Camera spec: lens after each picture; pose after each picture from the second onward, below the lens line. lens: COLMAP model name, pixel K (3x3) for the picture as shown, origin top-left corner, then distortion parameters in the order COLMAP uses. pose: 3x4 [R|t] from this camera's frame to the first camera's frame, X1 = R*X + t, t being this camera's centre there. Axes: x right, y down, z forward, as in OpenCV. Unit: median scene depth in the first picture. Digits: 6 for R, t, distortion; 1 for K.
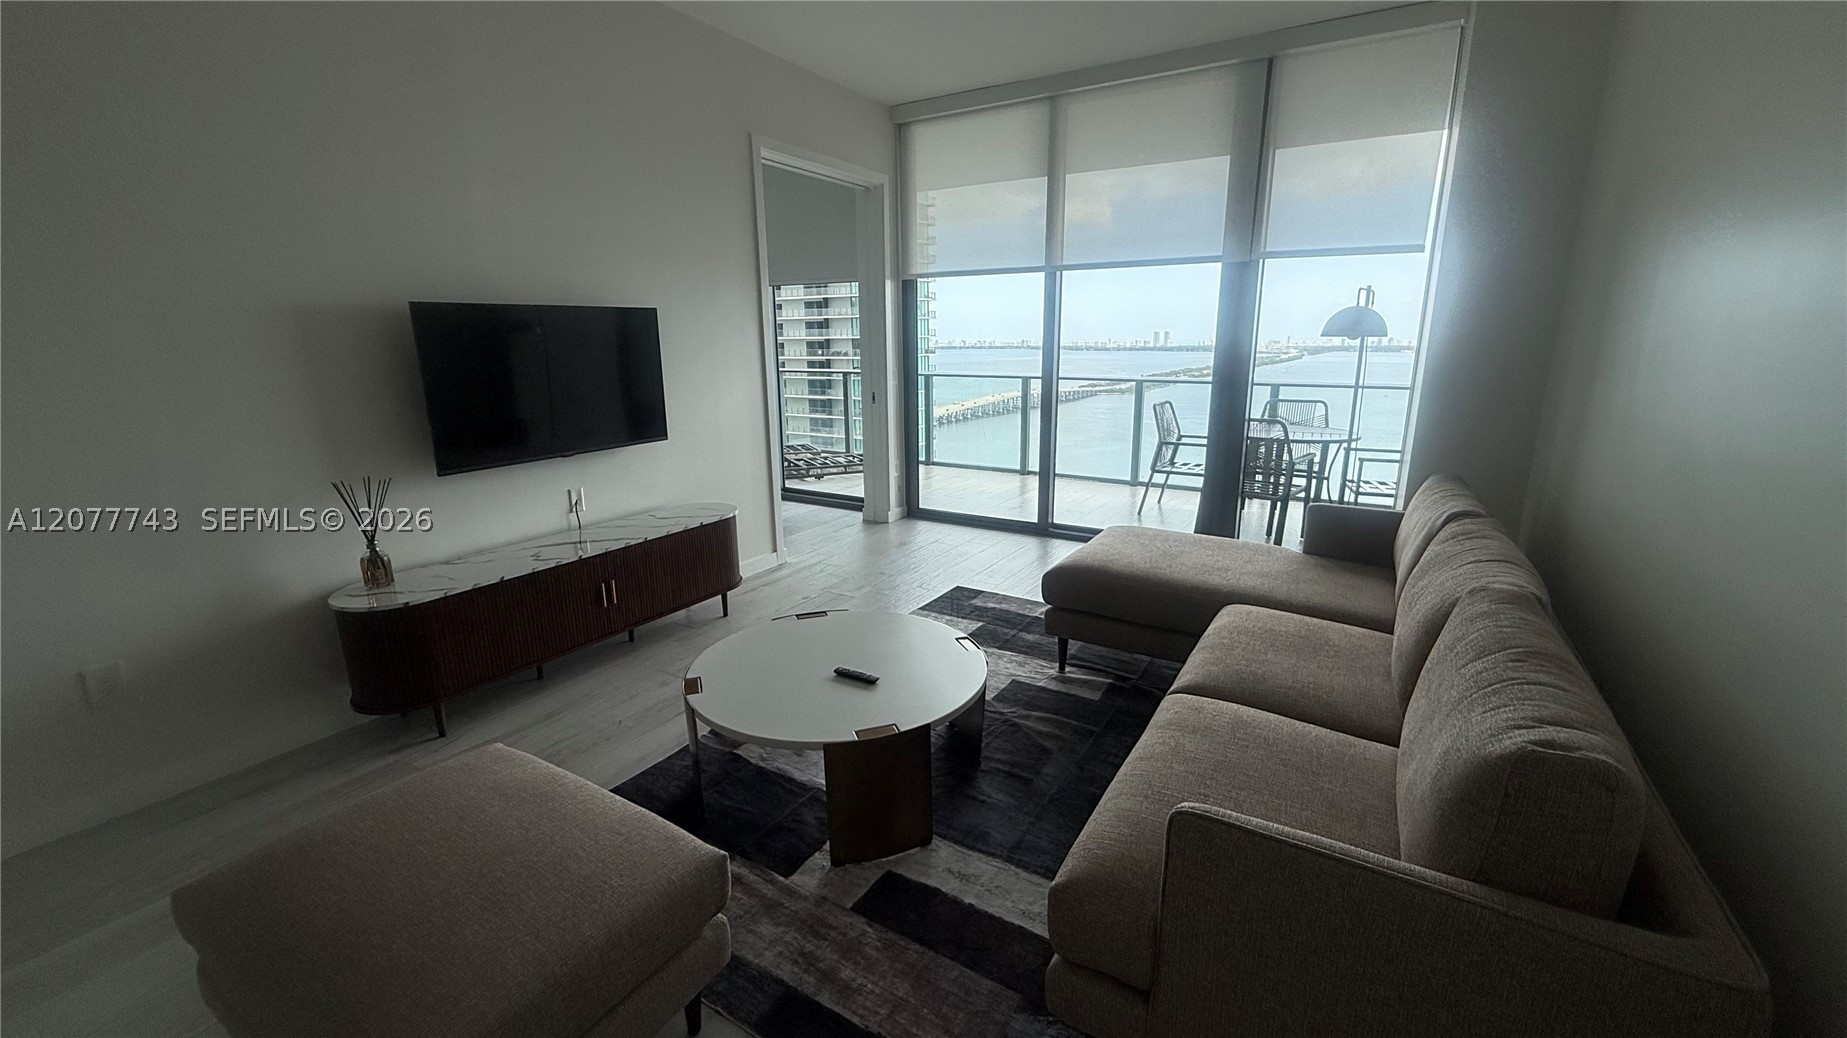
lens RADIAL K [[736.8, 0, 920.7], [0, 736.8, 516.1], [0, 0, 1]] dist [0.001827, -0.001229]
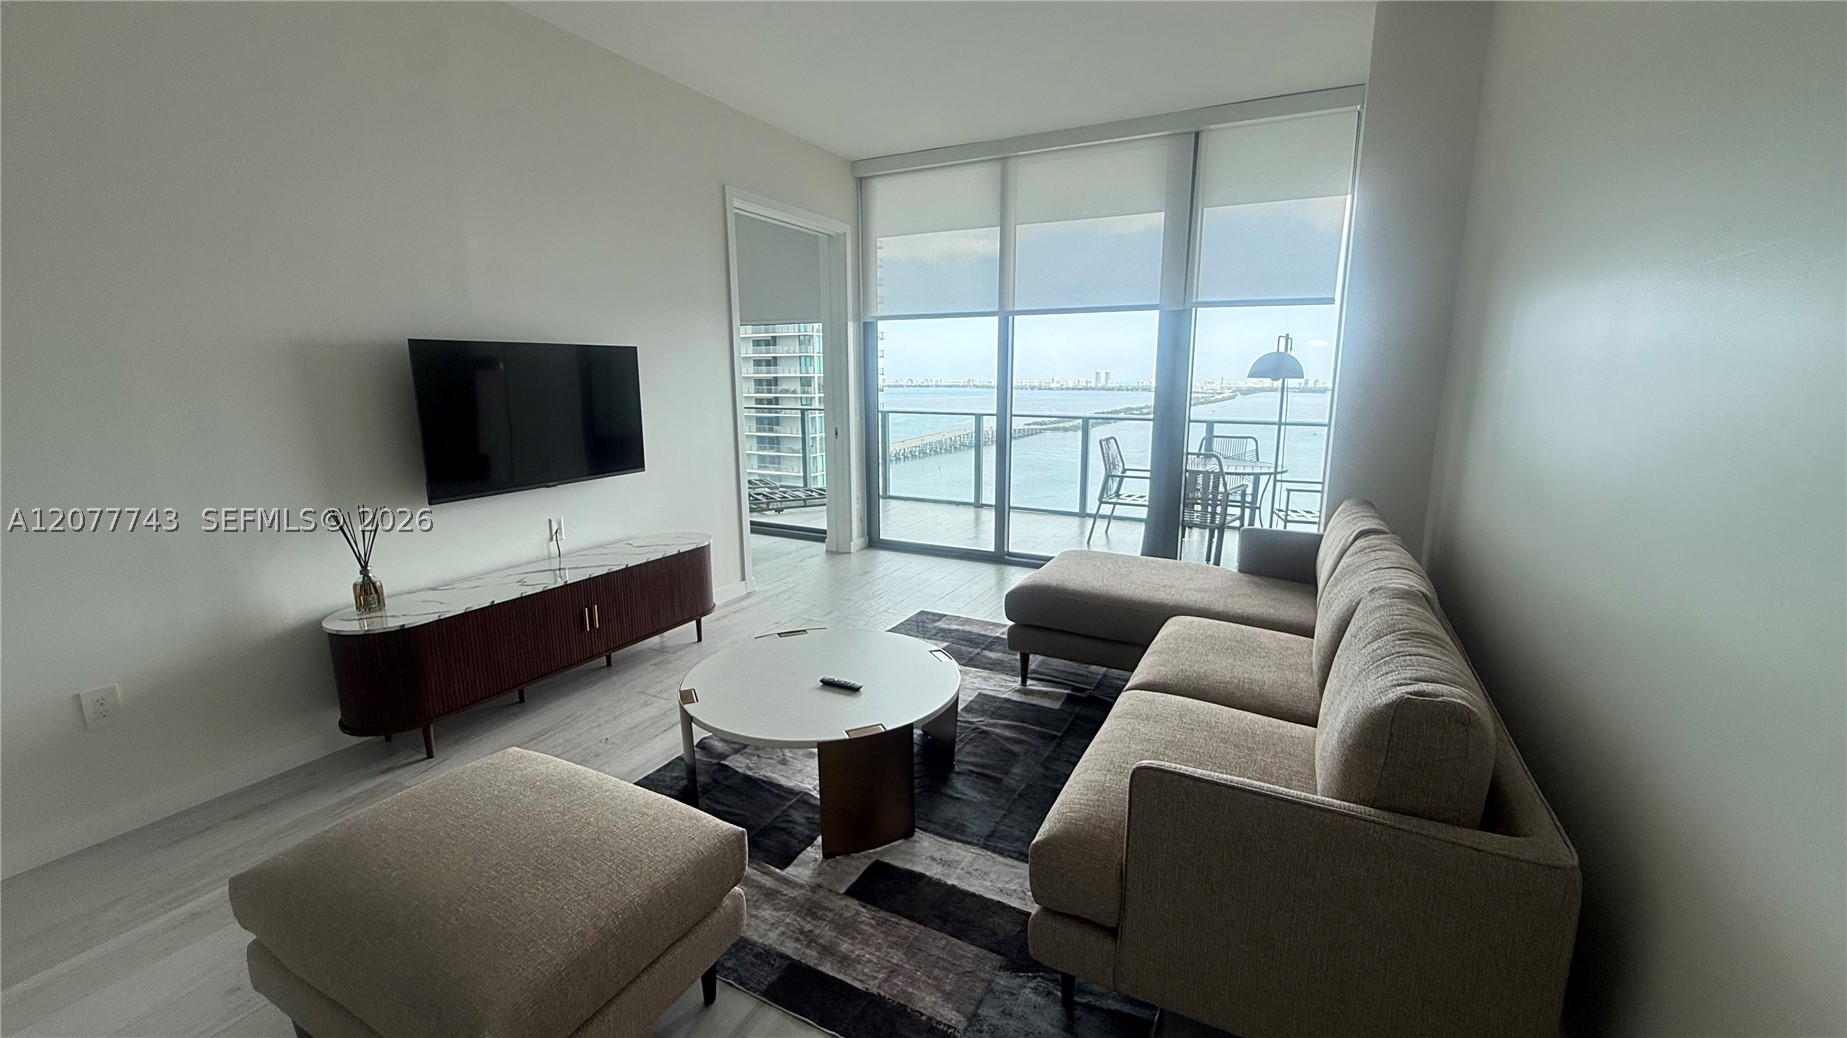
lens RADIAL K [[736.8, 0, 920.2], [0, 736.8, 516.3], [0, 0, 1]] dist [0.001827, -0.001229]
pose [[0.997592, -0.005234, 0.069153, -0.035994], [0.008664, 0.998742, -0.049394, 0.019248], [-0.068807, 0.049874, 0.996383, -0.080494]]
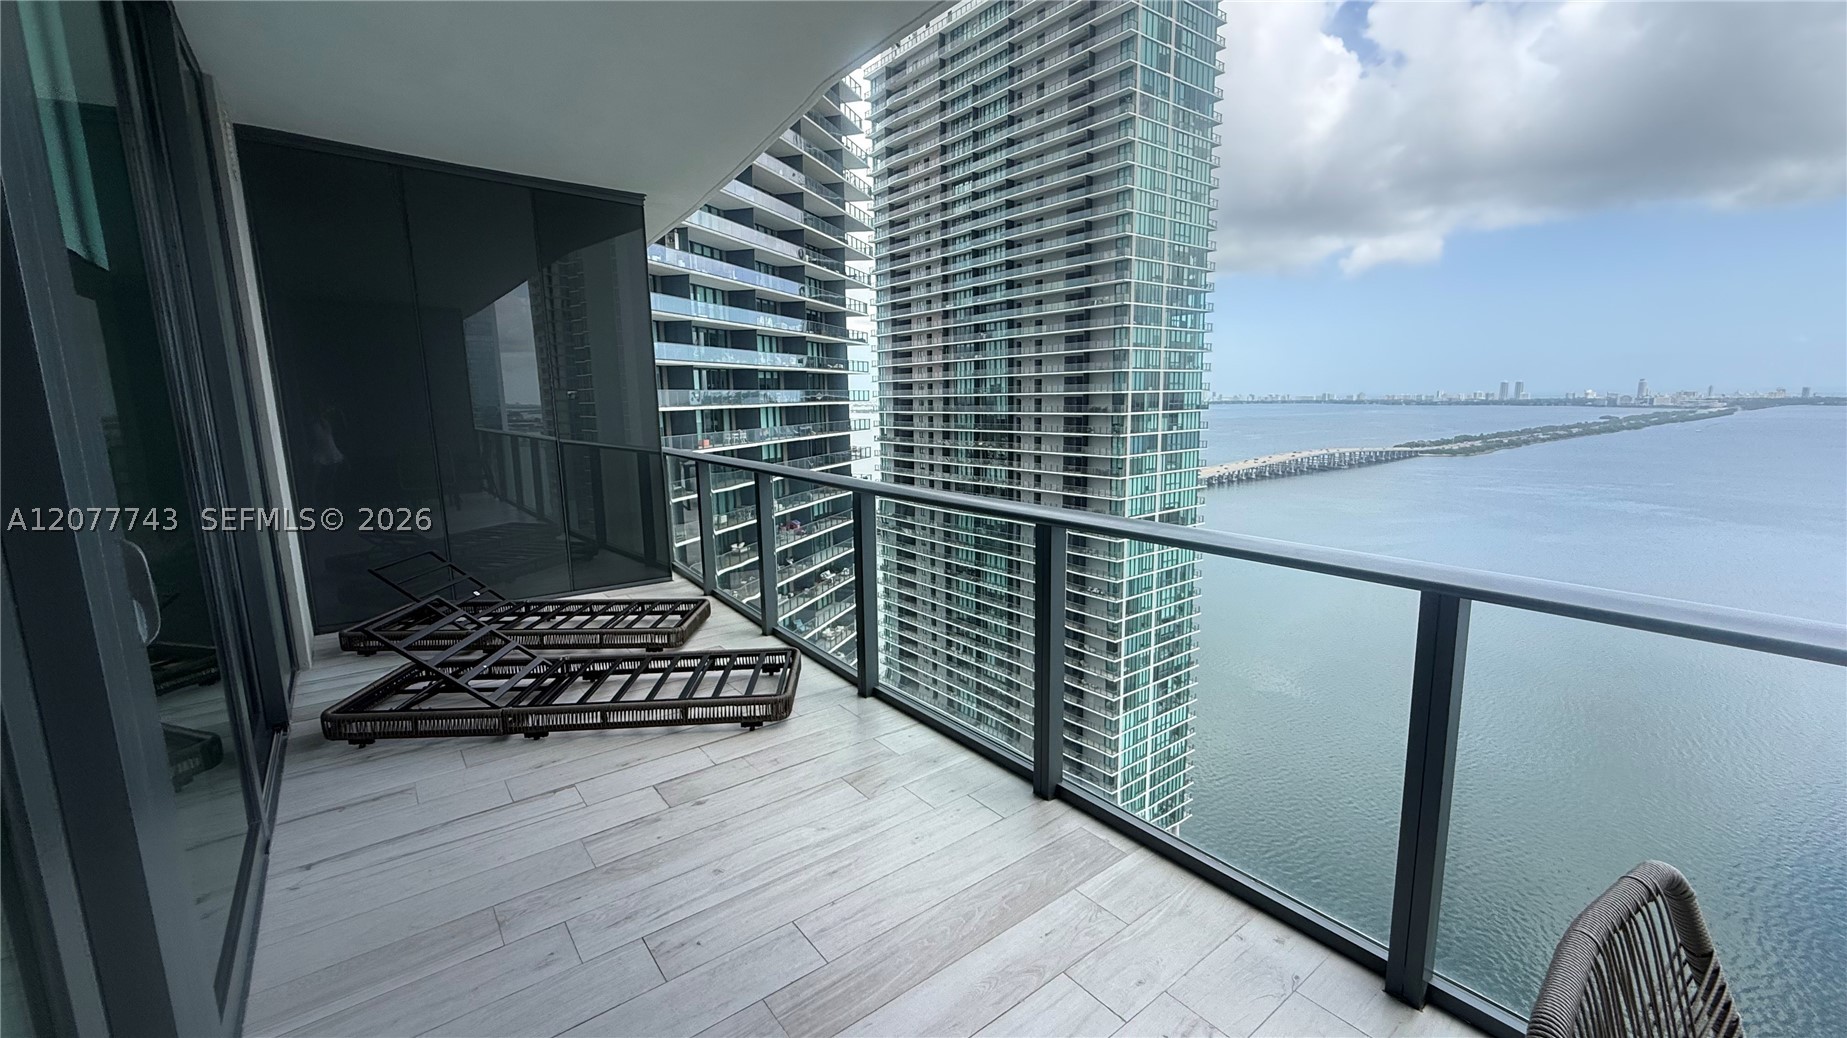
lens RADIAL K [[736.8, 0, 921.8], [0, 736.8, 516.6], [0, 0, 1]] dist [0.001827, -0.001229]
pose [[0.936127, 0.047445, -0.348446, 0.647716], [-0.072709, 0.995560, -0.059782, -0.476167], [0.344063, 0.081299, 0.935420, 2.102520]]
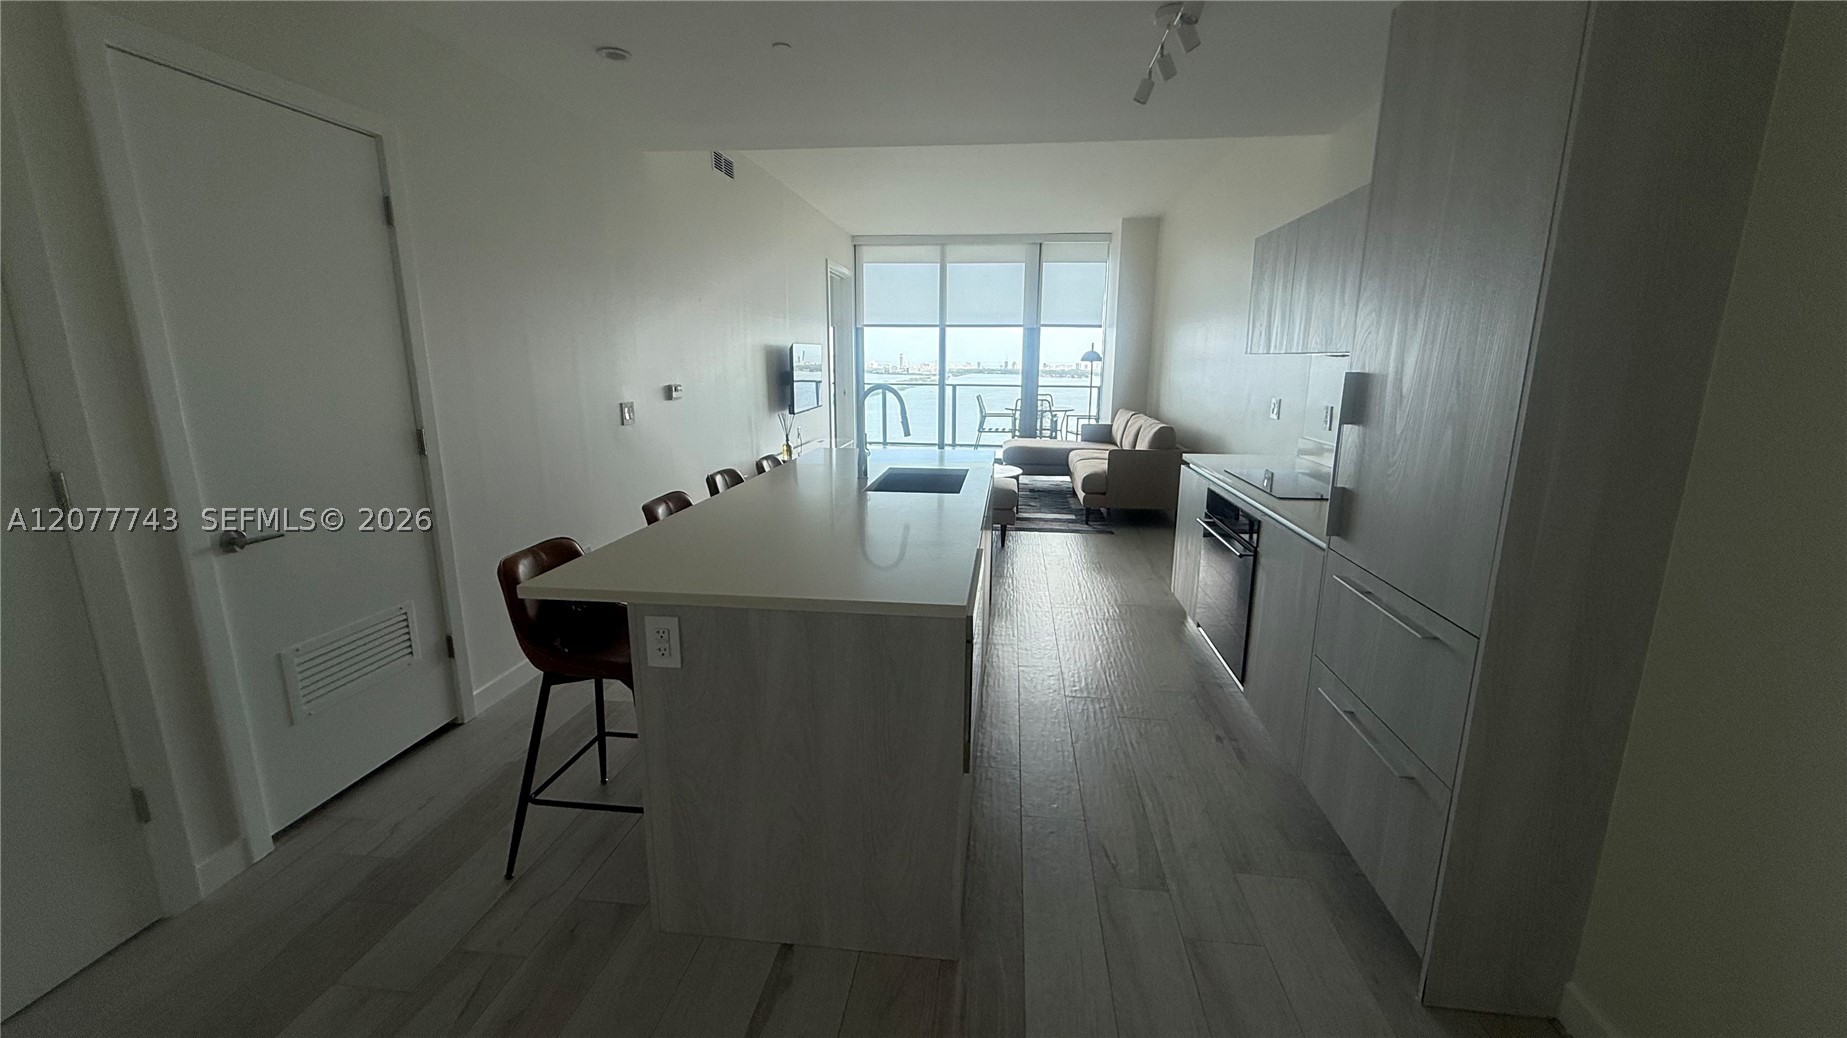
lens RADIAL K [[736.8, 0, 919.8], [0, 736.8, 529.5], [0, 0, 1]] dist [0.001827, -0.001229]
pose [[0.908090, -0.083999, 0.410264, -1.332554], [0.088209, 0.996064, 0.008694, 0.341030], [-0.409379, 0.028294, 0.911926, -1.395823]]
